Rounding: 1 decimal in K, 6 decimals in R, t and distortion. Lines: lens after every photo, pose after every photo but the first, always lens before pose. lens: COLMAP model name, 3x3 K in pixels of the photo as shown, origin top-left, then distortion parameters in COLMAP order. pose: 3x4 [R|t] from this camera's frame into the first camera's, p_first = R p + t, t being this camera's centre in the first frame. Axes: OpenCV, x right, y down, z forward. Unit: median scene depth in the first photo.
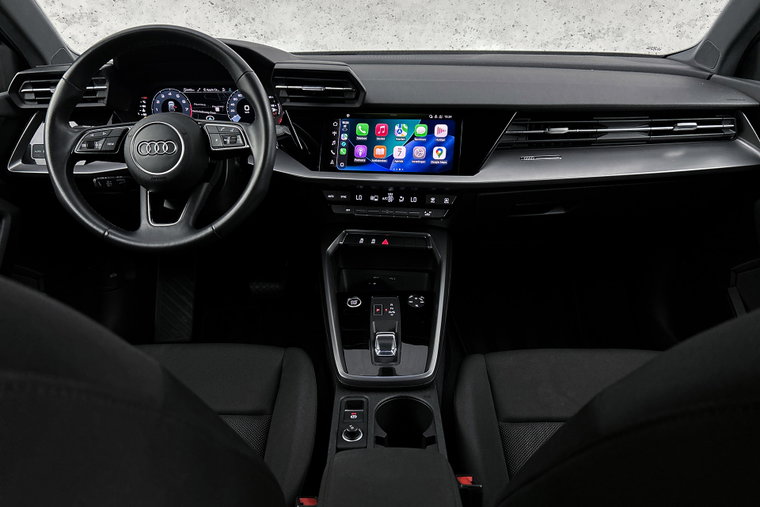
lens RADIAL K [[589.9, 0, 374.0], [0, 589.9, 272.6], [0, 0, 1]] dist [0.063172, -0.074169]
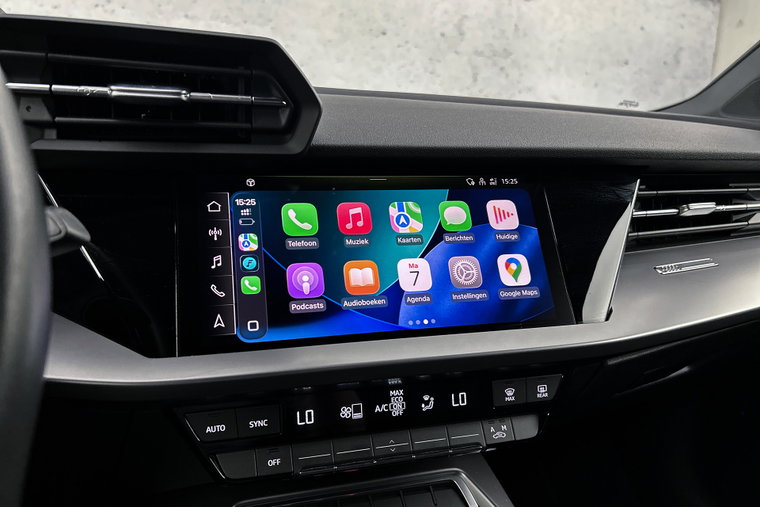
lens RADIAL K [[589.9, 0, 379.4], [0, 589.9, 250.7], [0, 0, 1]] dist [0.063172, -0.074169]
pose [[0.892462, -0.054926, 0.447767, -0.135258], [0.152321, 0.970959, -0.184493, -0.153689], [-0.424630, 0.232857, 0.874910, 0.685877]]
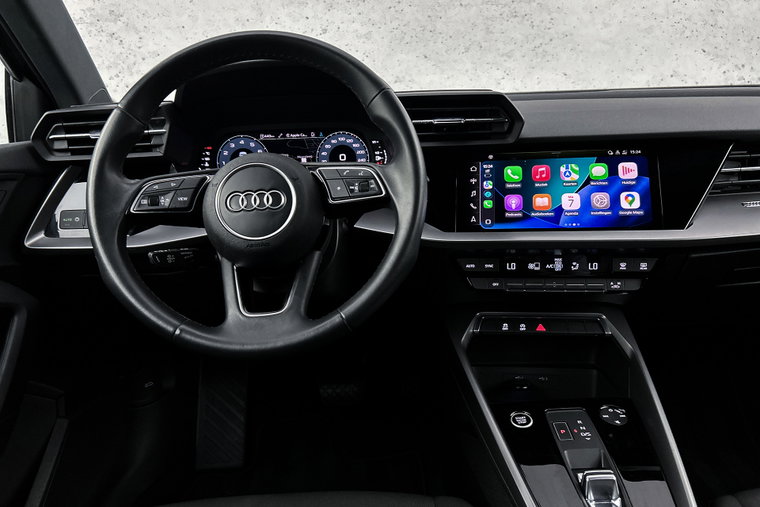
lens RADIAL K [[589.9, 0, 370.0], [0, 589.9, 261.7], [0, 0, 1]] dist [0.063172, -0.074169]
pose [[0.999353, -0.034568, 0.009932, -0.208349], [0.035696, 0.987080, -0.156200, -0.027546], [-0.004404, 0.156453, 0.987676, 0.298692]]
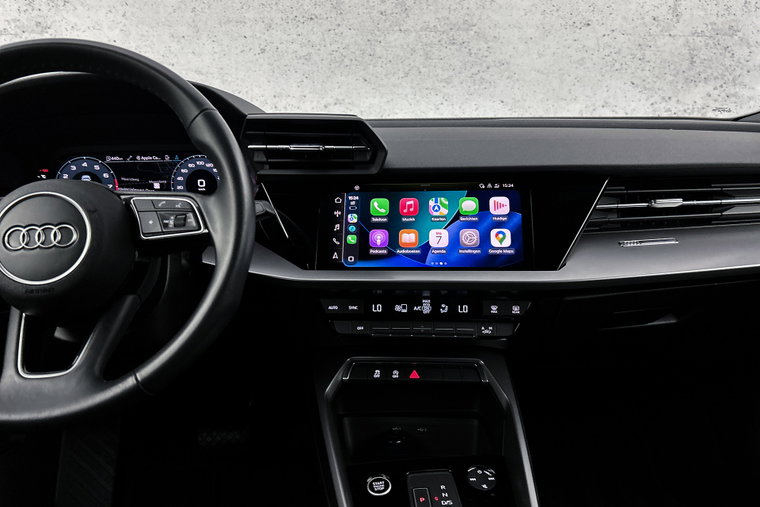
lens RADIAL K [[589.9, 0, 373.2], [0, 589.9, 251.5], [0, 0, 1]] dist [0.063172, -0.074169]
pose [[0.995741, -0.024558, 0.088859, -0.087580], [0.042176, 0.978433, -0.202211, -0.058980], [-0.081976, 0.205098, 0.975302, 0.366207]]
